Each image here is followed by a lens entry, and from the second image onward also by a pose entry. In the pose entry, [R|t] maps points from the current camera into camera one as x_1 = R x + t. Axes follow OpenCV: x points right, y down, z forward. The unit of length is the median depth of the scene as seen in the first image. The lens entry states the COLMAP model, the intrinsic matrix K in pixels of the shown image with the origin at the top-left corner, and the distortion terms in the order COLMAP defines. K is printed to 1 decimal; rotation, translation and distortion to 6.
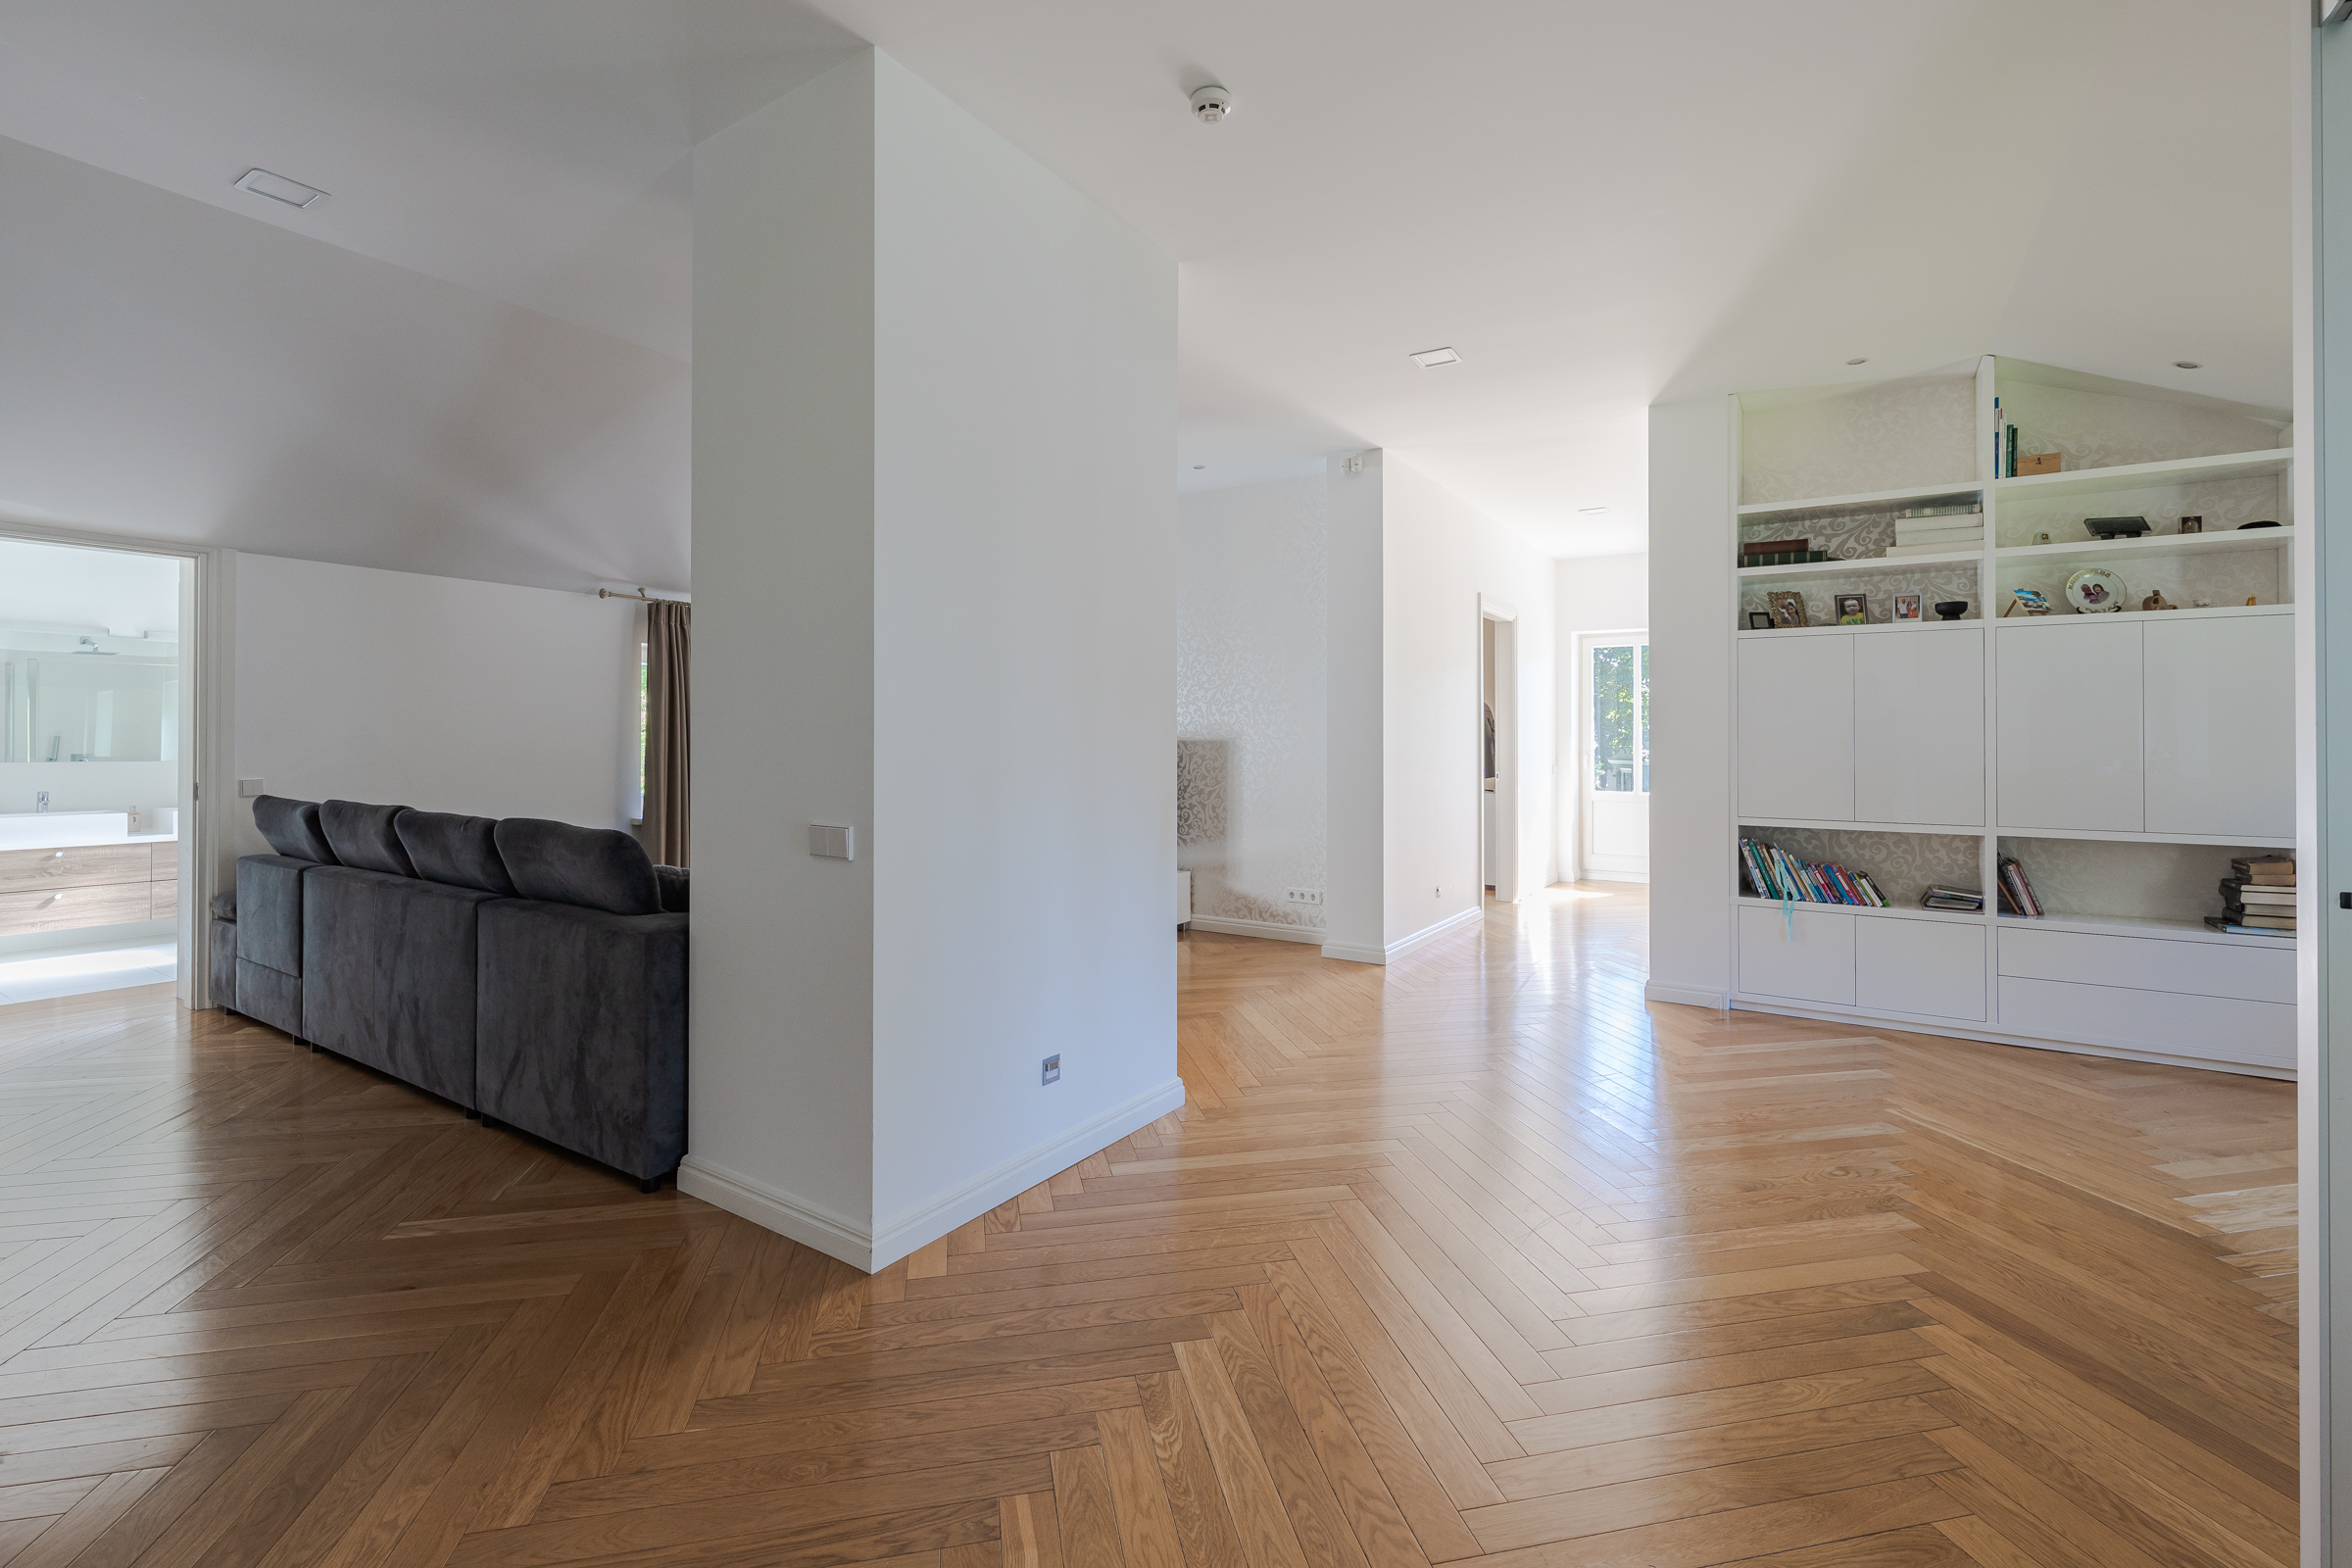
lens RADIAL K [[1021.7, 0, 1168.8], [0, 1021.7, 728.9], [0, 0, 1]] dist [0.002359, -0.000111]
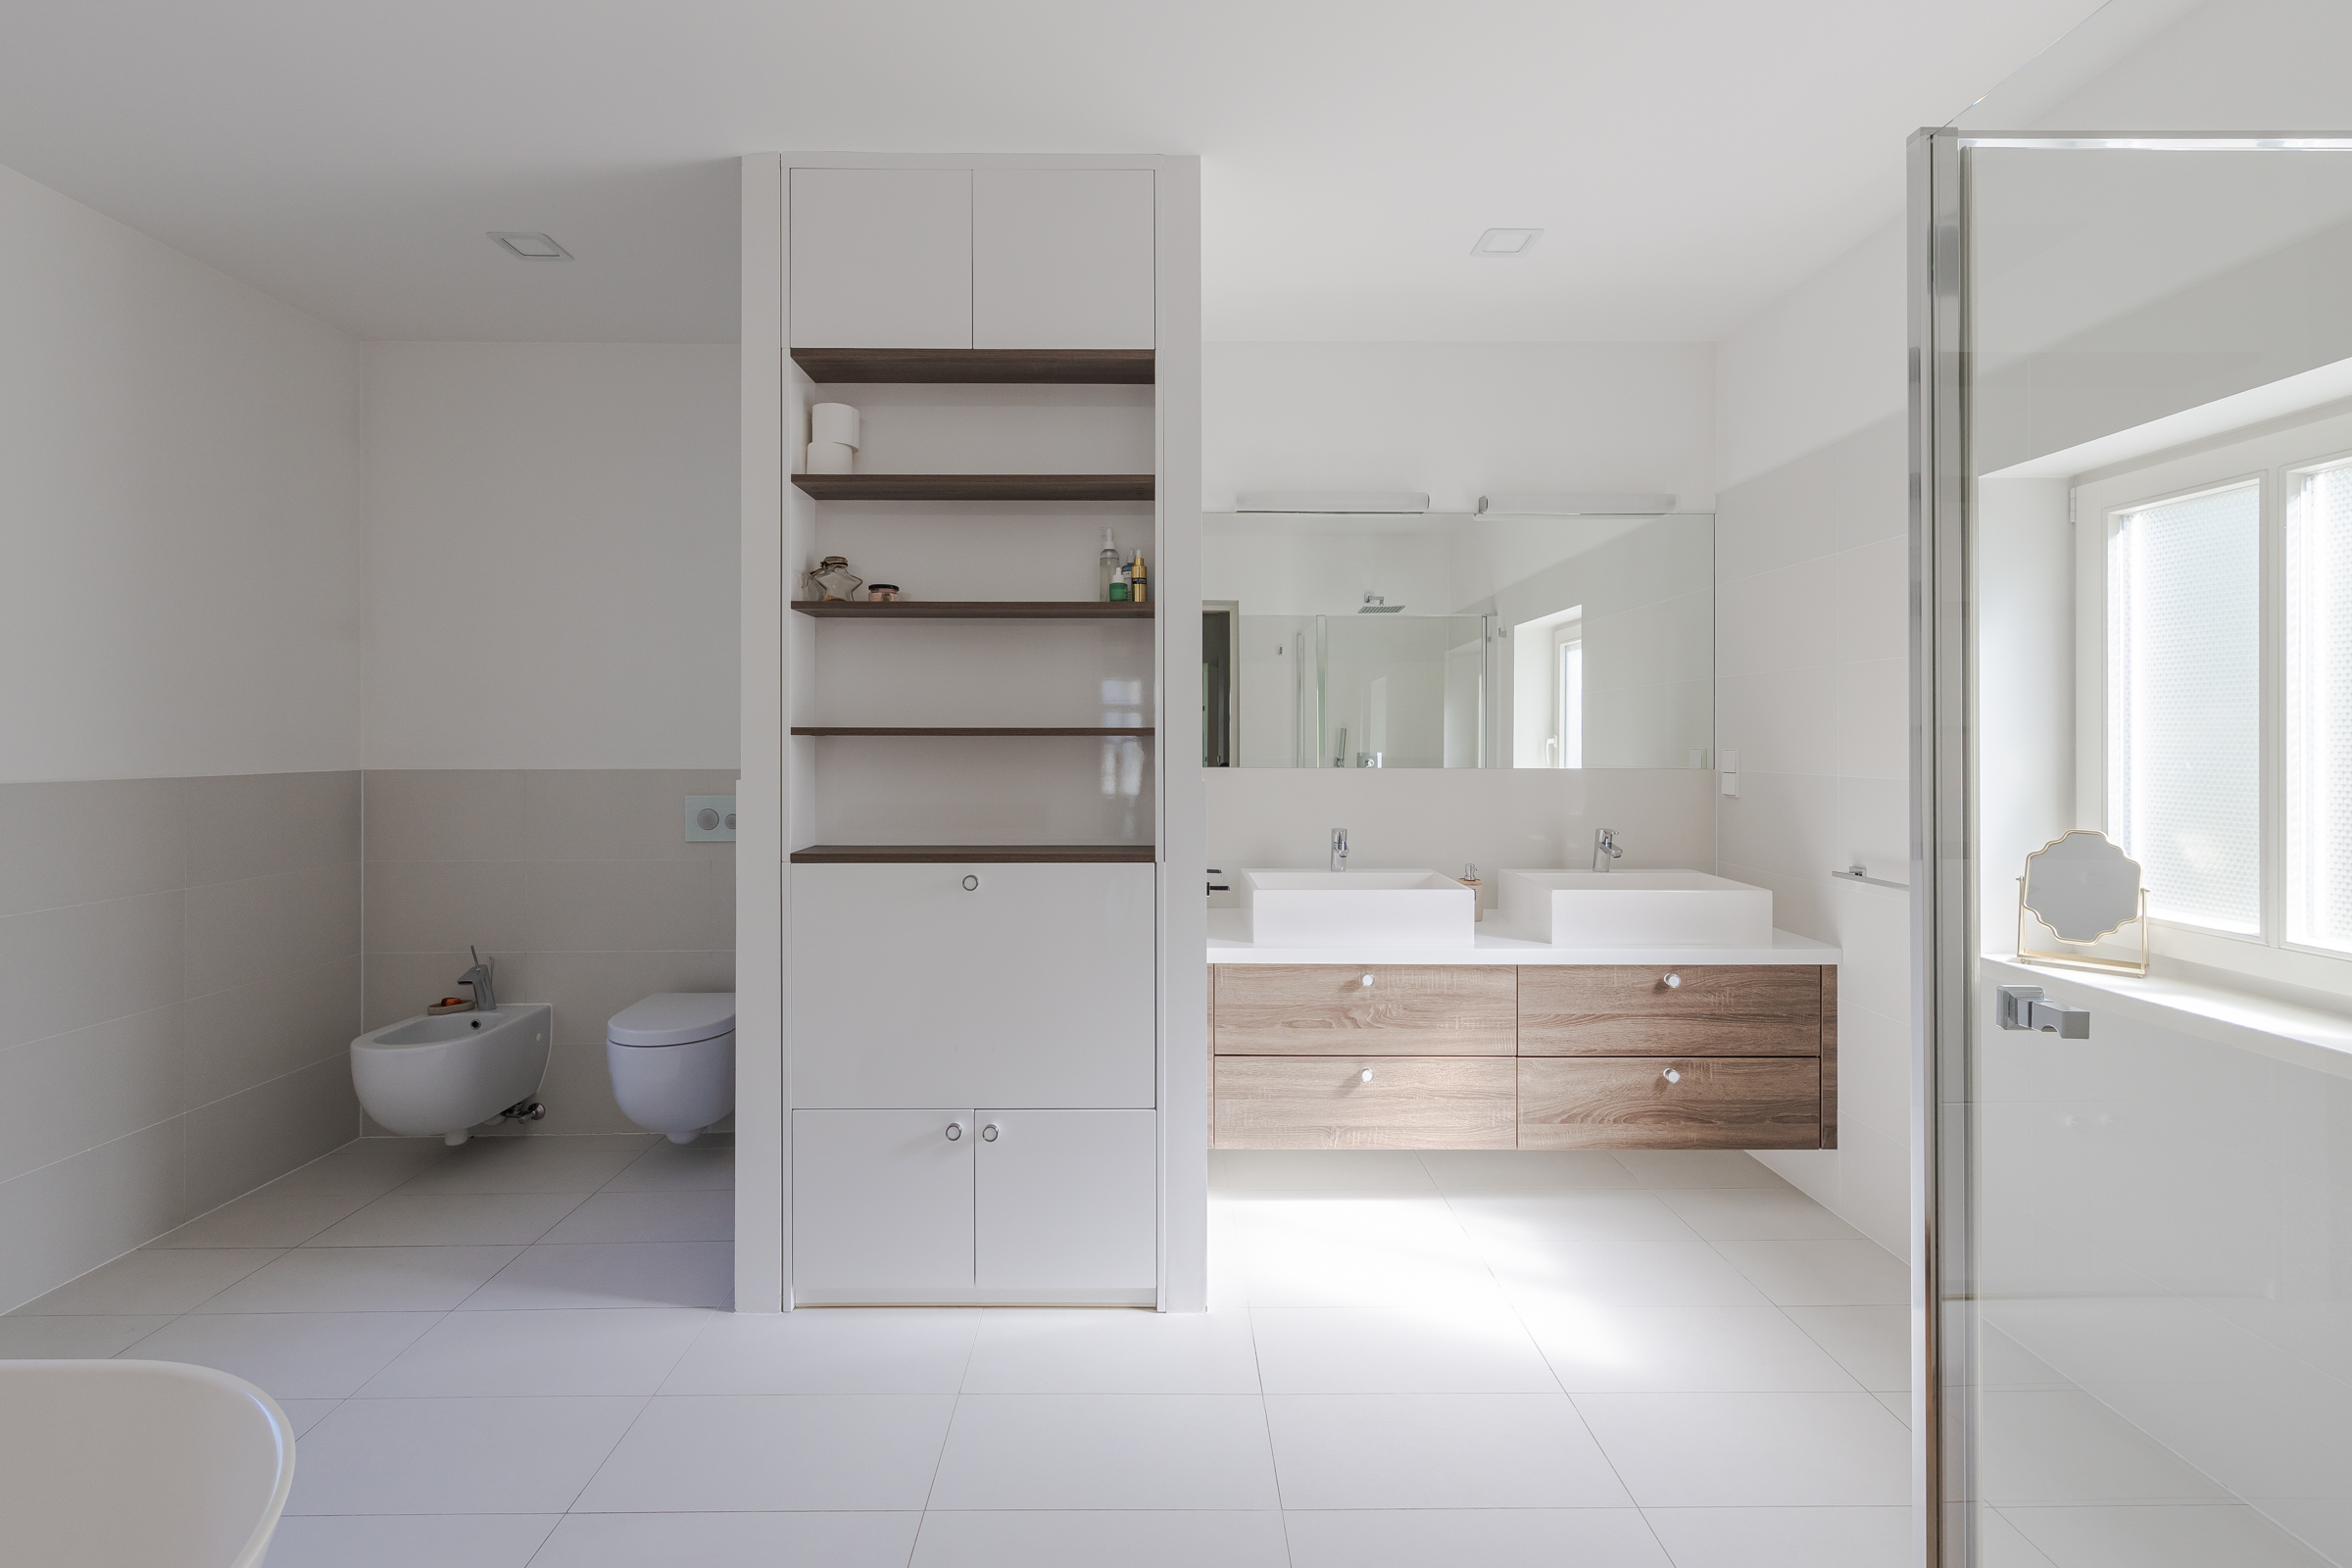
lens RADIAL K [[1005.9, 0, 1176.1], [0, 1005.9, 748.1], [0, 0, 1]] dist [0.003113, 0.000515]
pose [[0.563791, 0.002564, -0.825914, -0.762954], [0.004083, 0.999974, 0.005892, 0.019926], [0.825908, -0.006694, 0.563766, 0.680087]]
